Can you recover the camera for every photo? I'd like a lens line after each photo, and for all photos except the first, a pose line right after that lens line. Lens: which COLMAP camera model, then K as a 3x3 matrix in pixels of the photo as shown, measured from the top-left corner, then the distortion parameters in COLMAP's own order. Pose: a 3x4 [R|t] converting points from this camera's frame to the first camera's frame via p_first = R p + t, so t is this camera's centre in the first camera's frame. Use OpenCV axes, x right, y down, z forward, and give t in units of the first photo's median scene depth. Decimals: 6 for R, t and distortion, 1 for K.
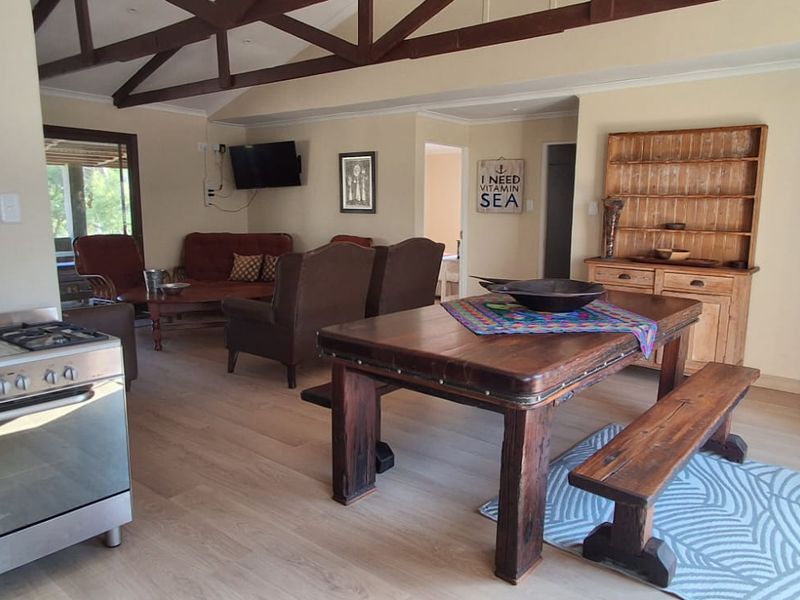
lens RADIAL K [[600.0, 0, 400.5], [0, 600.0, 300.8], [0, 0, 1]] dist [-0.011734, 0.021875]
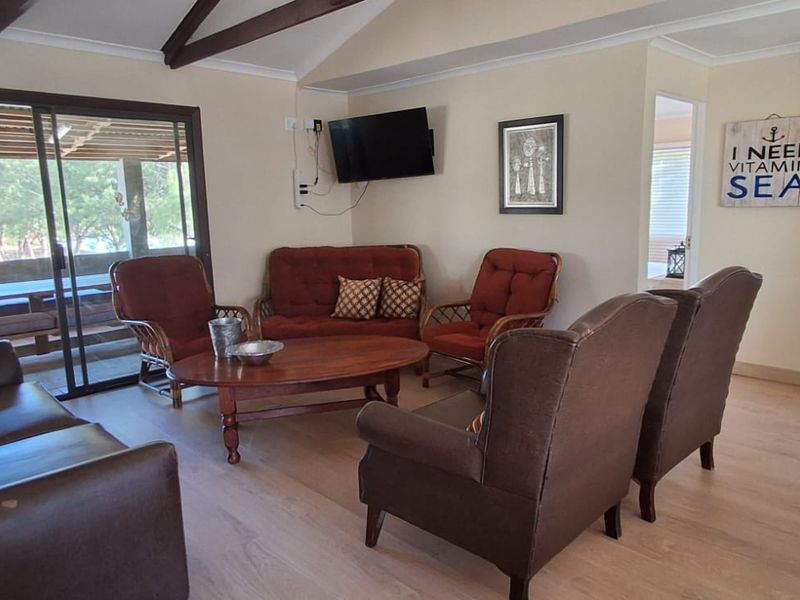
lens RADIAL K [[600.0, 0, 402.6], [0, 600.0, 302.3], [0, 0, 1]] dist [-0.011734, 0.021875]
pose [[0.993242, -0.011794, -0.115462, -0.133077], [0.013971, 0.999739, 0.018068, -0.064417], [0.115219, -0.019559, 0.993148, 0.342259]]
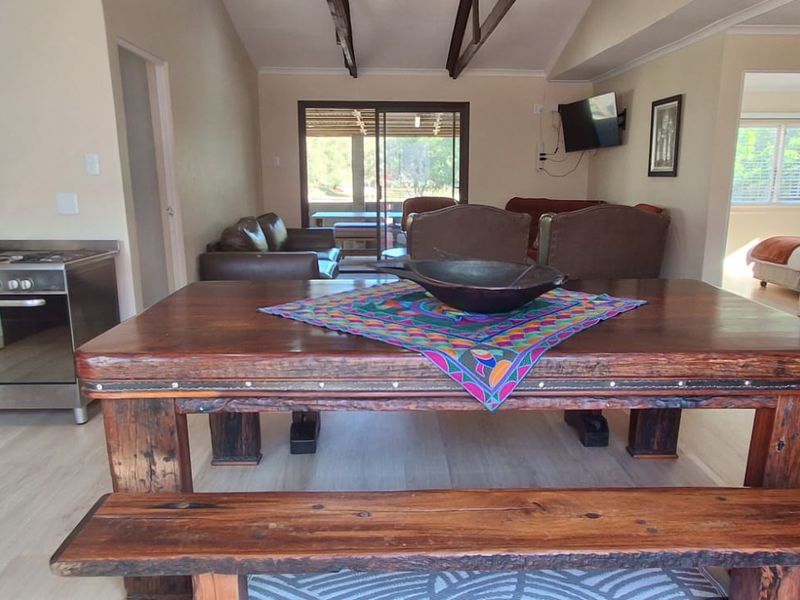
lens RADIAL K [[600.0, 0, 404.1], [0, 600.0, 297.4], [0, 0, 1]] dist [-0.011734, 0.021875]
pose [[0.649937, 0.144780, -0.746070, 0.316256], [-0.116562, 0.989062, 0.090391, -0.021039], [0.750996, 0.028215, 0.659704, 0.231549]]
